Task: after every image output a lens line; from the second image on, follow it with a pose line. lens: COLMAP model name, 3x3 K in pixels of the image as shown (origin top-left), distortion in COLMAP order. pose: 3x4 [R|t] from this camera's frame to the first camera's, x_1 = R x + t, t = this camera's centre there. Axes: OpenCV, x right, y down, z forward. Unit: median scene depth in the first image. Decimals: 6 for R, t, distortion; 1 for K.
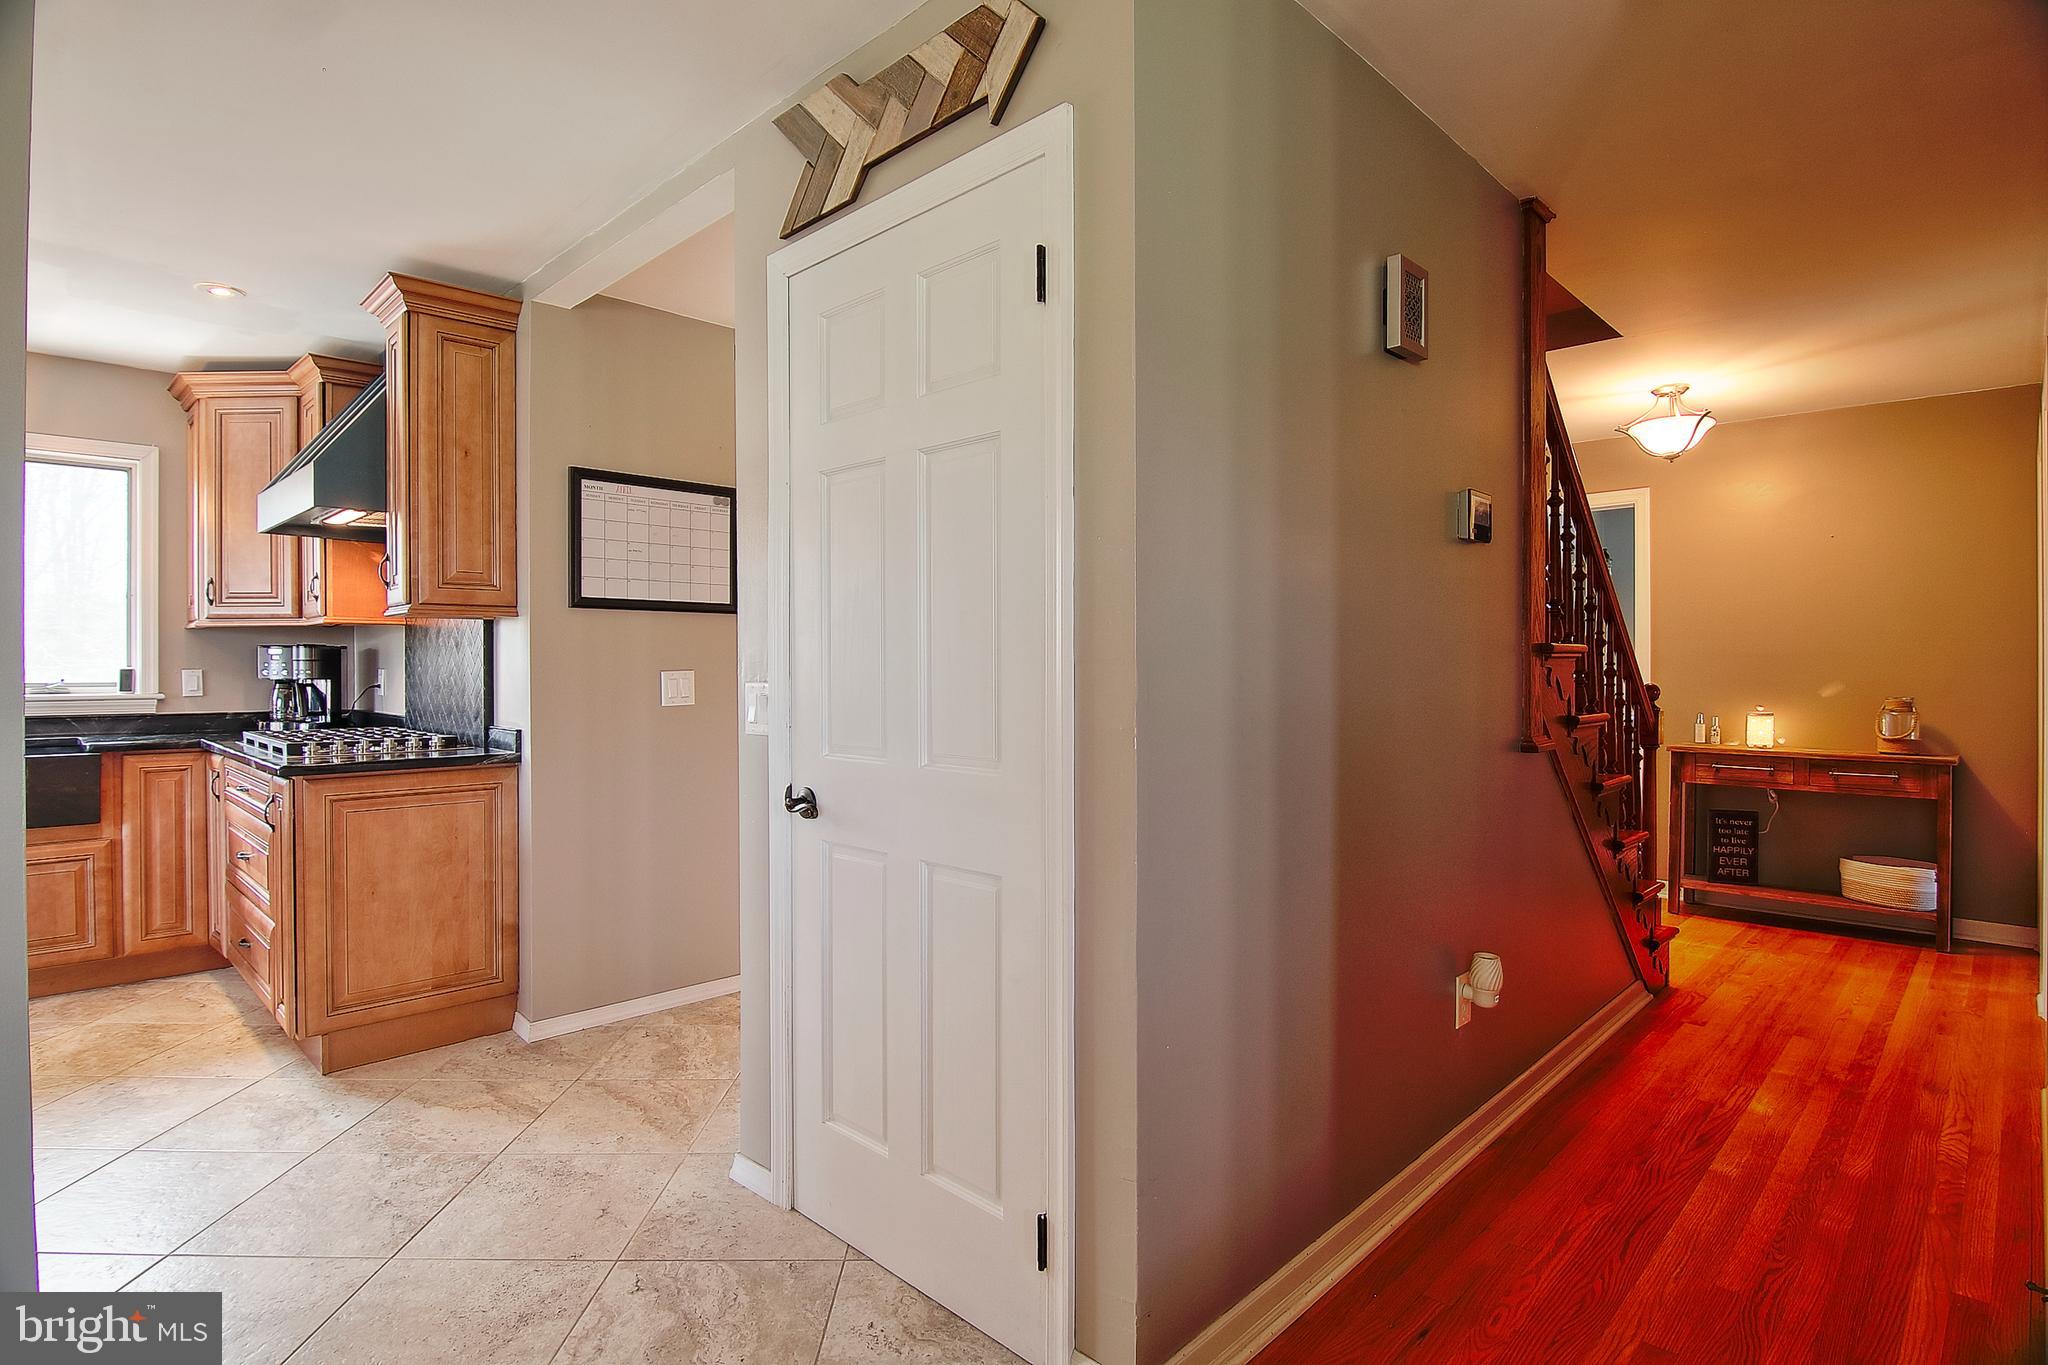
lens RADIAL K [[1036.6, 0, 1020.0], [0, 1036.6, 674.3], [0, 0, 1]] dist [0.001042, -0.017295]
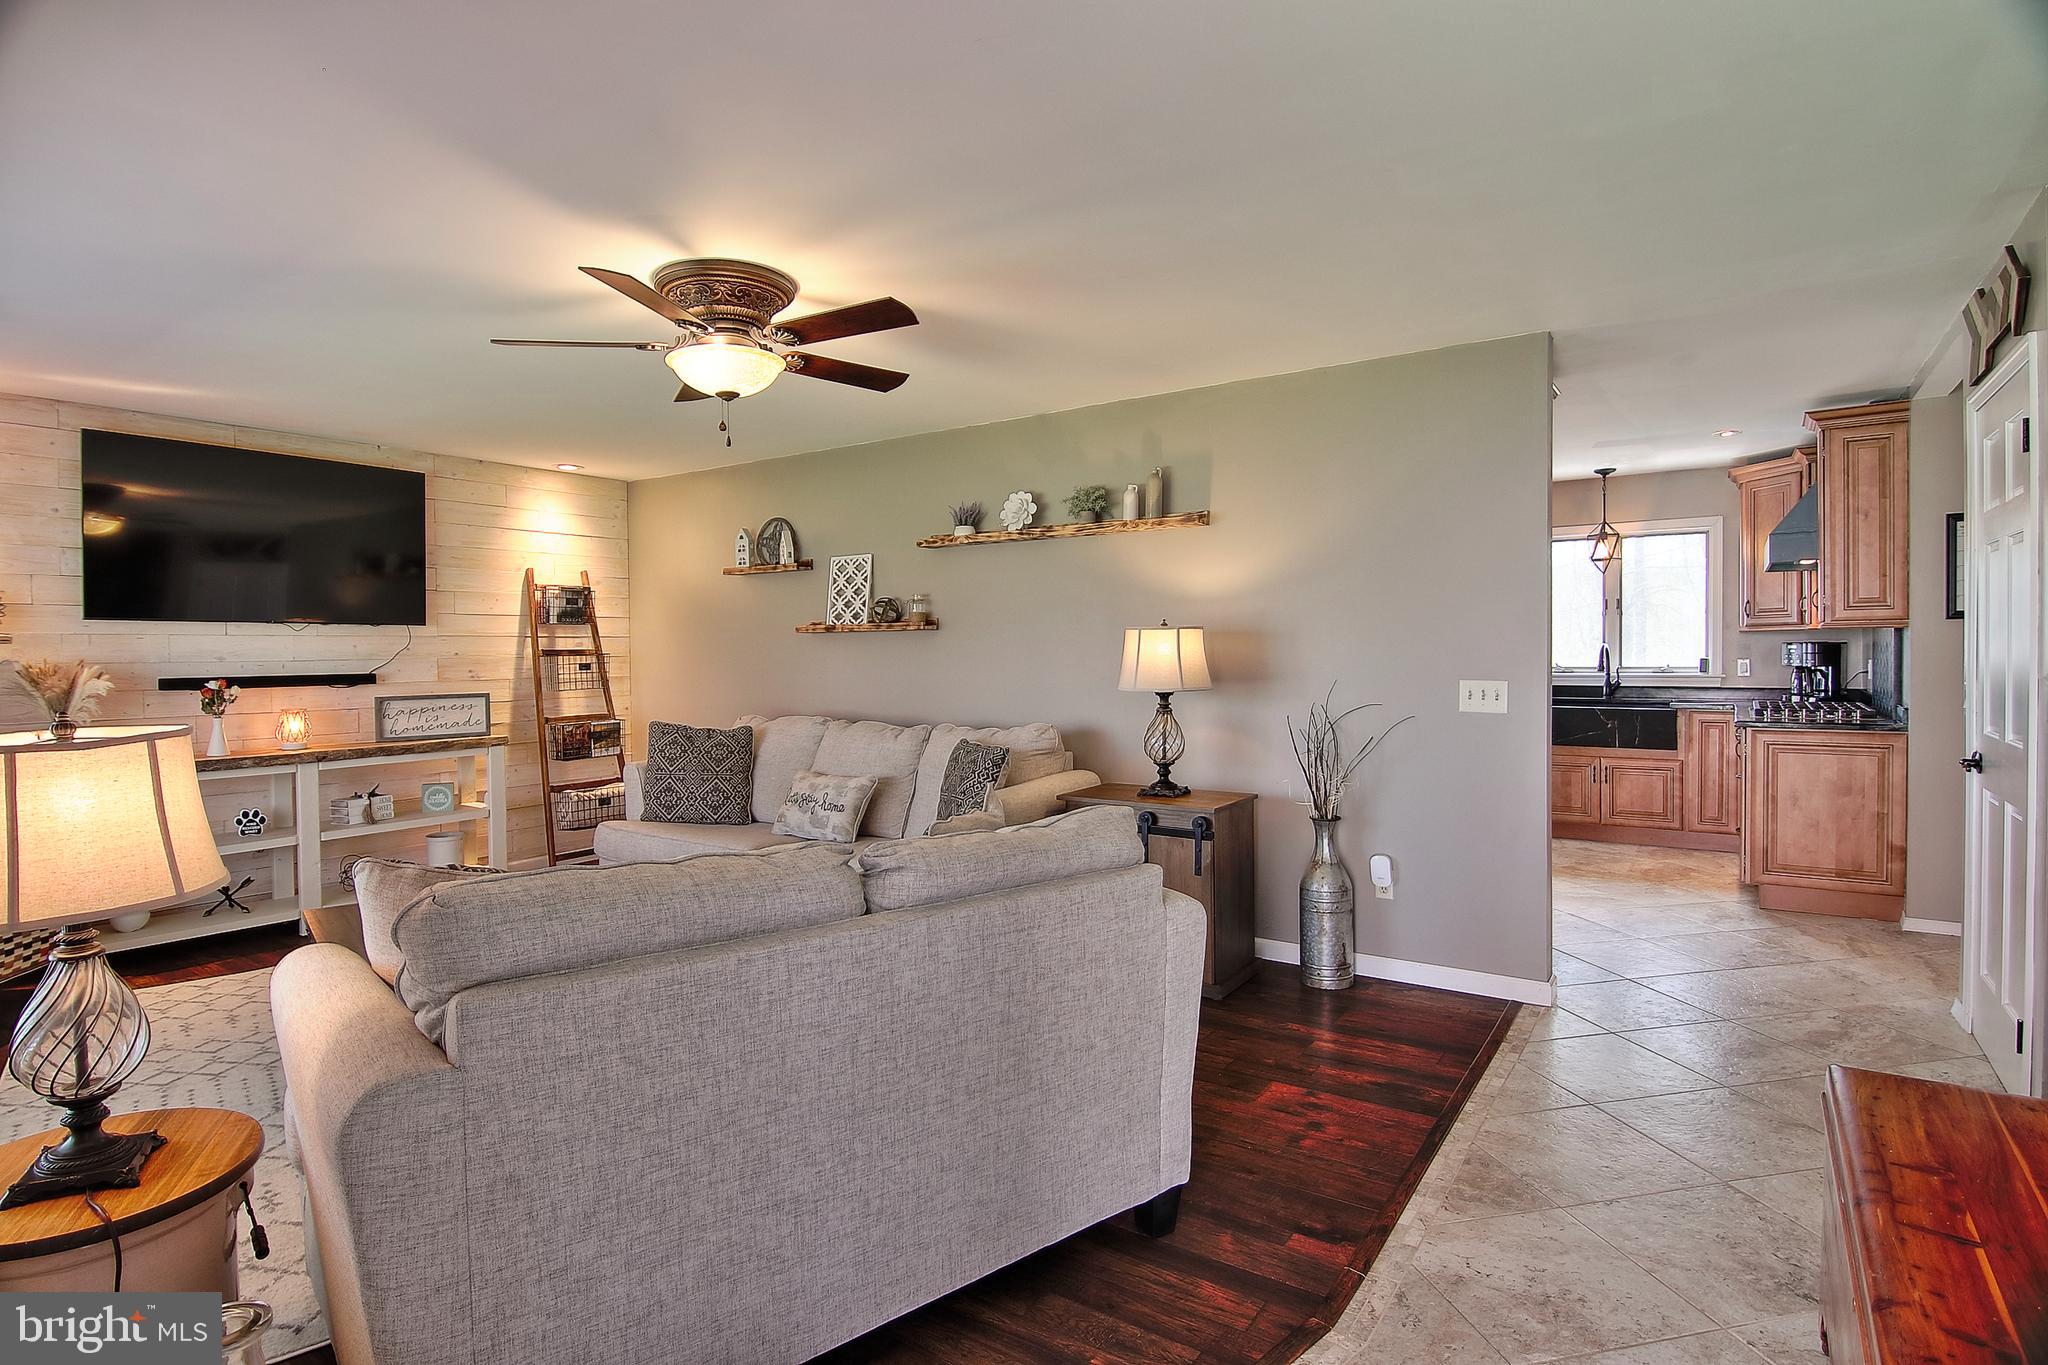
lens RADIAL K [[1036.6, 0, 1020.0], [0, 1036.6, 674.3], [0, 0, 1]] dist [0.001042, -0.017295]
pose [[0.173911, 0.022821, -0.984497, 0.671838], [0.005695, 0.999691, 0.024179, -0.032019], [0.984745, -0.009812, 0.173727, -0.415700]]
